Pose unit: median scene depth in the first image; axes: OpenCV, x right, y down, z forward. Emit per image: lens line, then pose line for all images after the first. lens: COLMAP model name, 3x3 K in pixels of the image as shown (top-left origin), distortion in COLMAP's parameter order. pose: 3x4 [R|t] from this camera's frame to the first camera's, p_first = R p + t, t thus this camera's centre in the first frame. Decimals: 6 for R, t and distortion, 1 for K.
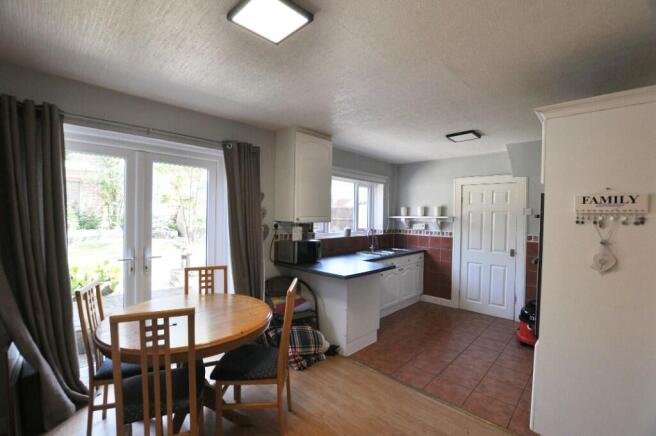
lens RADIAL K [[288.7, 0, 328.0], [0, 288.7, 218.0], [0, 0, 1]] dist [-0.001029, -0.000170]
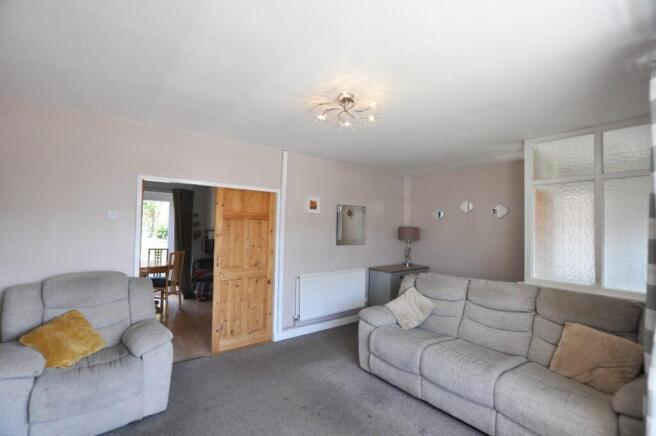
lens RADIAL K [[288.7, 0, 328.0], [0, 288.7, 218.0], [0, 0, 1]] dist [-0.001029, -0.000170]
pose [[0.990238, 0.002022, -0.139372, 0.921724], [-0.009347, 0.998607, -0.051925, 0.033099], [0.139073, 0.052721, 0.988878, -0.785394]]
